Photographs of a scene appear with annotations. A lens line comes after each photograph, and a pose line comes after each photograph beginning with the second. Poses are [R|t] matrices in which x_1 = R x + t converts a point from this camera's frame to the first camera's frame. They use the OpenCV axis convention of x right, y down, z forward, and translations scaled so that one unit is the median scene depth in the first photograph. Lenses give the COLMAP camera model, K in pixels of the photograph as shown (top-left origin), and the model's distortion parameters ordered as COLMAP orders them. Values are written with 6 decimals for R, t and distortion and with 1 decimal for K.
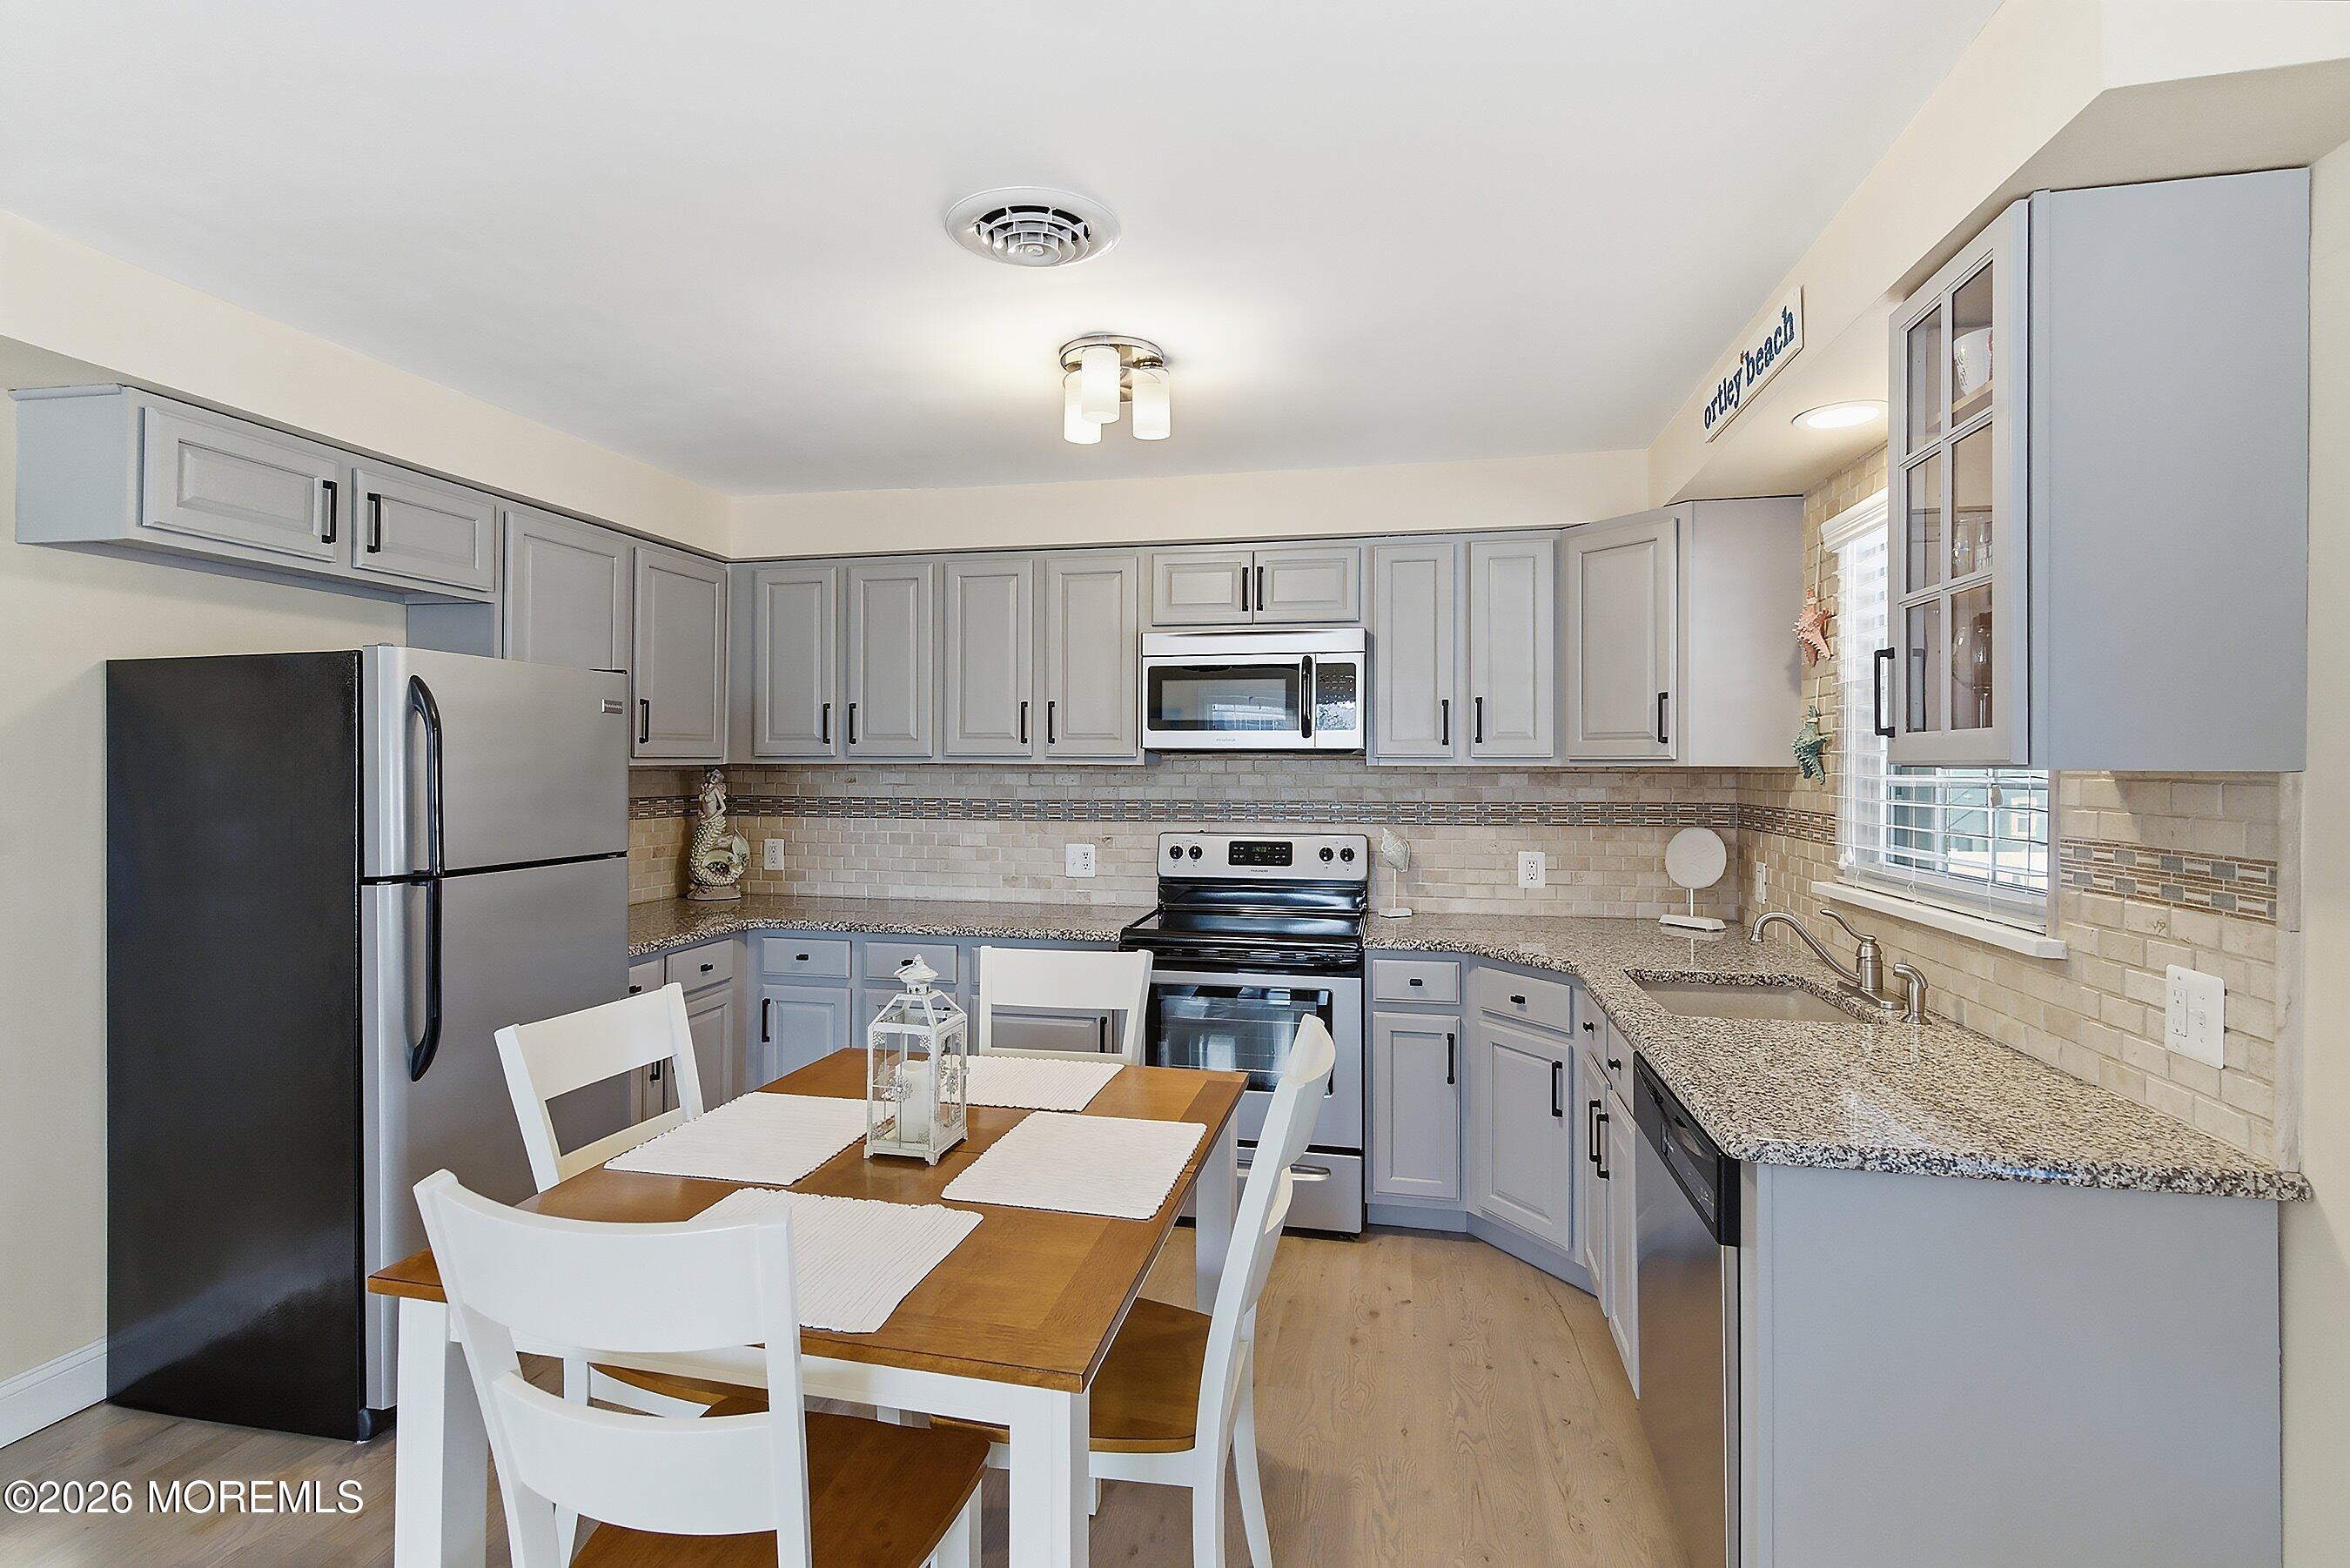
lens RADIAL K [[1076.2, 0, 1128.8], [0, 1076.2, 770.3], [0, 0, 1]] dist [0.008848, -0.000371]
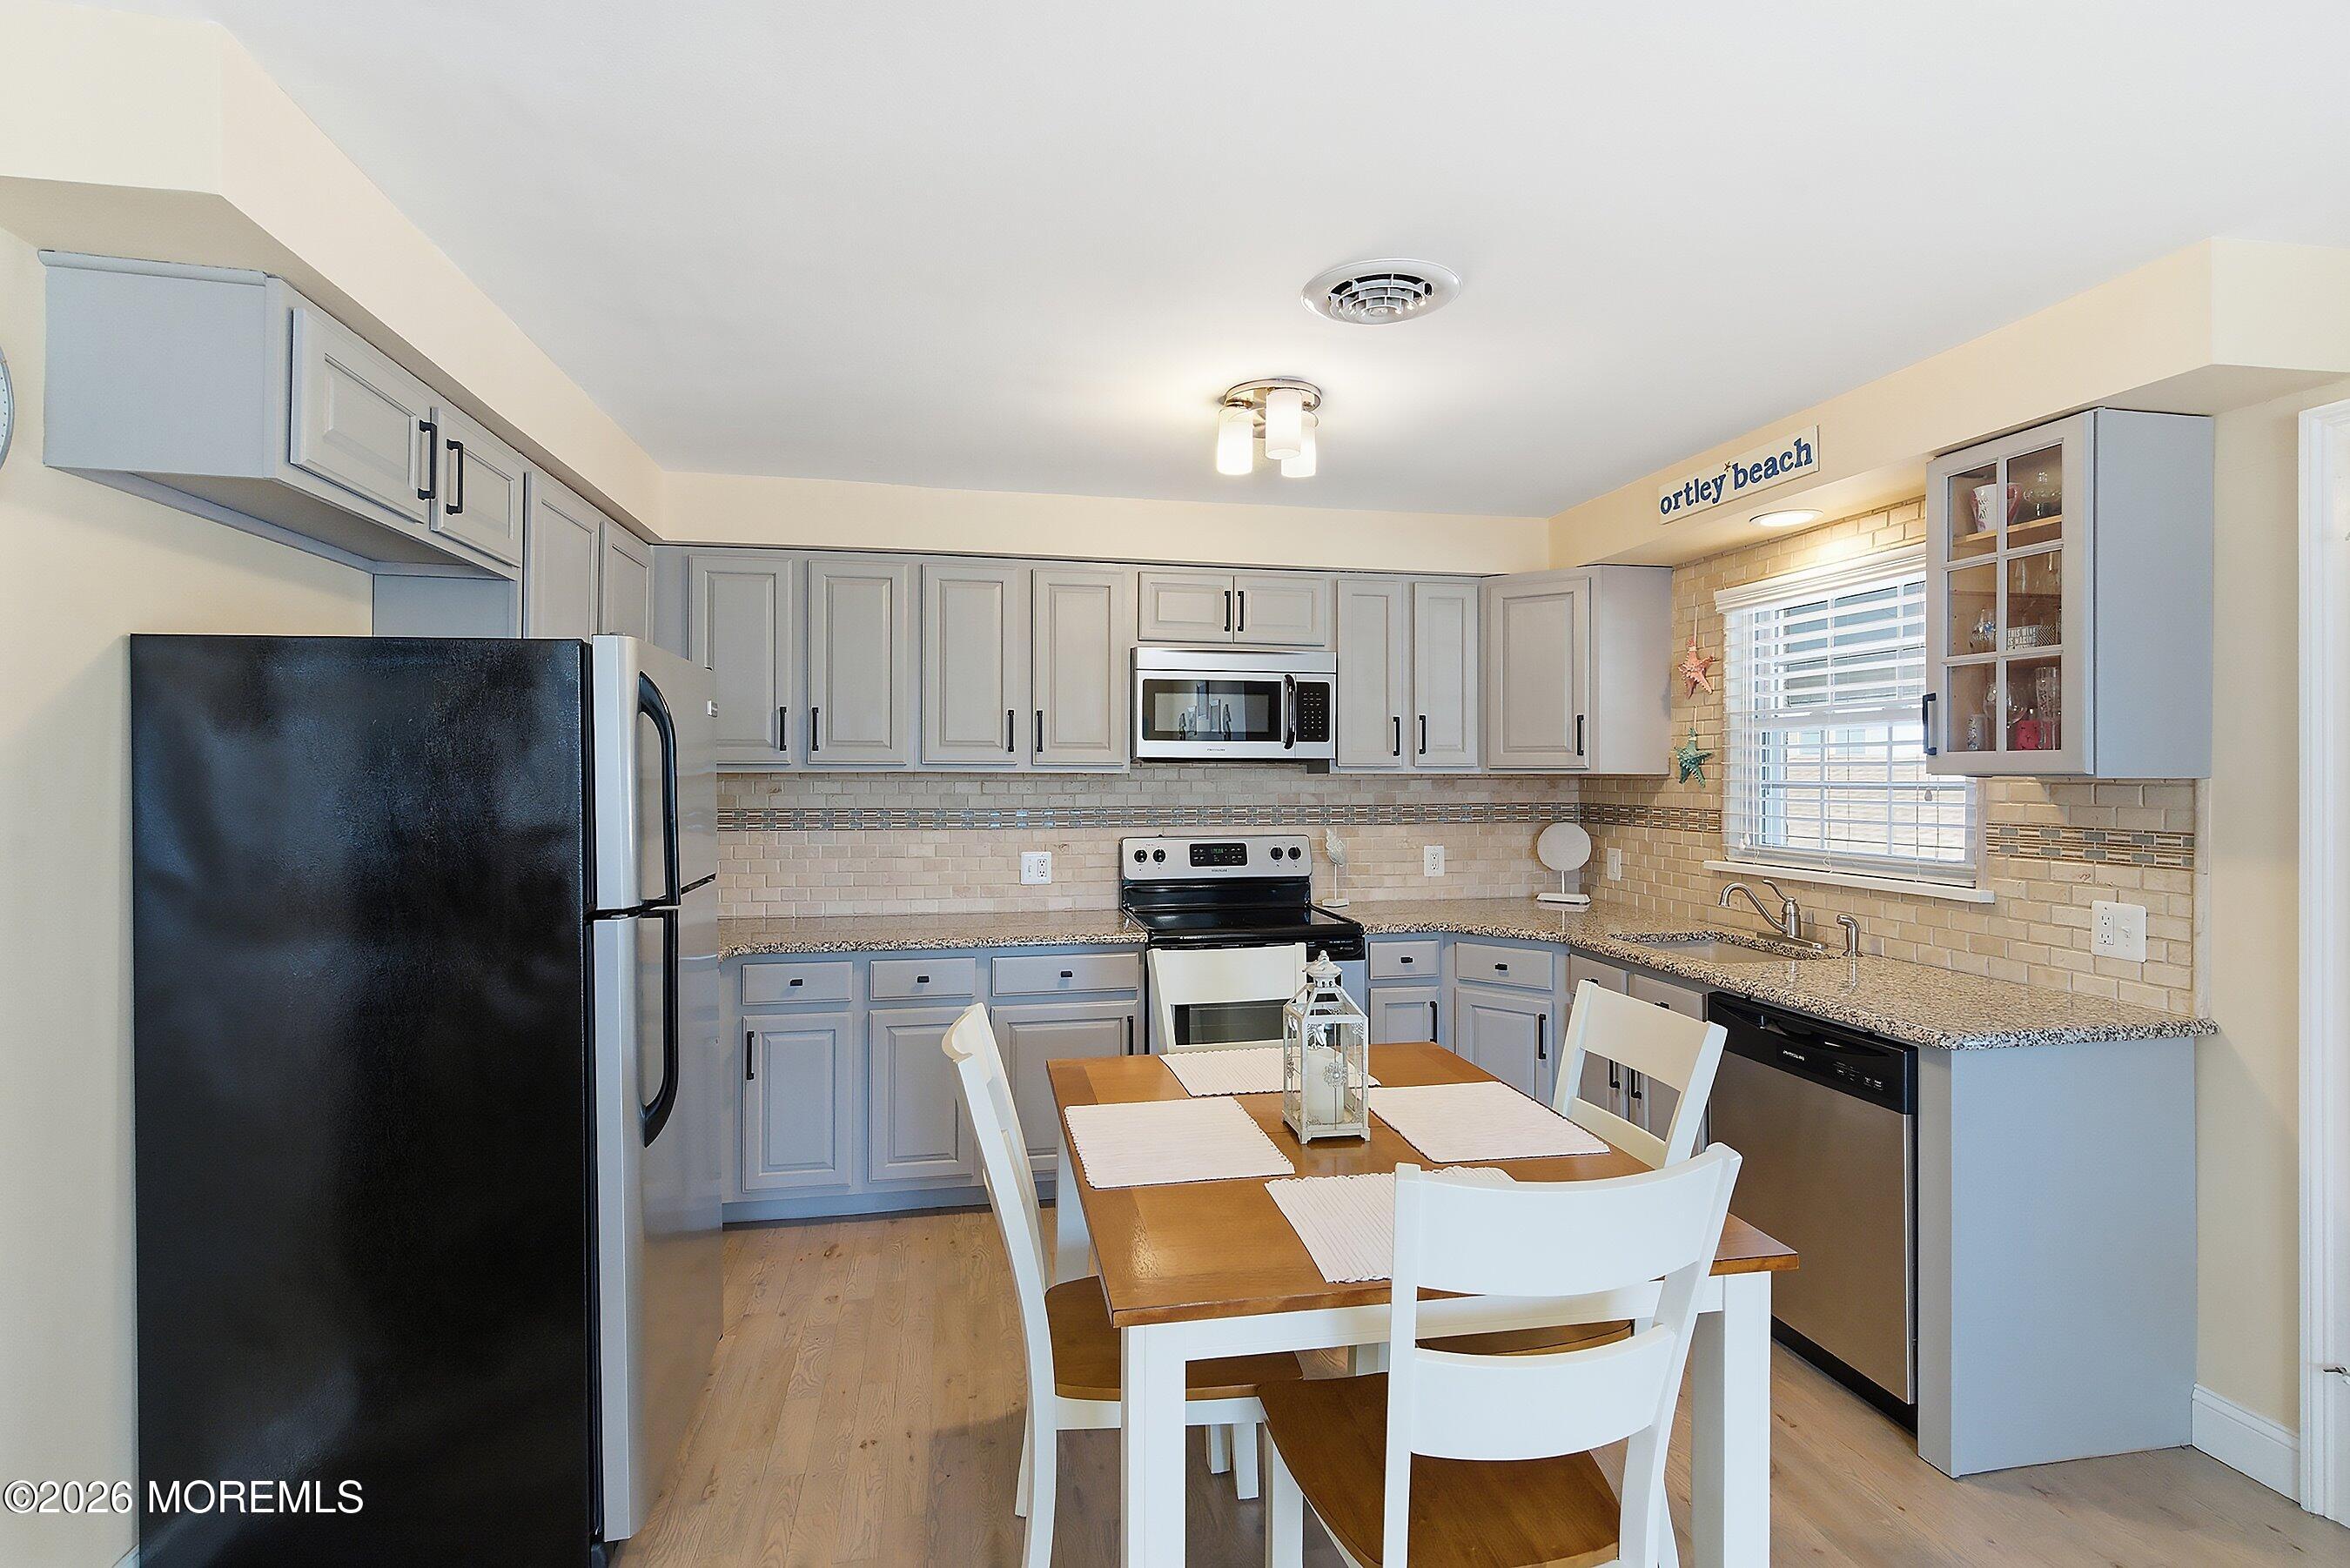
lens RADIAL K [[1076.2, 0, 1130.3], [0, 1076.2, 775.5], [0, 0, 1]] dist [0.008848, -0.000371]
pose [[0.920445, -0.002534, 0.390864, -0.466511], [0.002783, 0.999996, -0.000072, -0.003164], [-0.390863, 0.001154, 0.920448, 0.047538]]
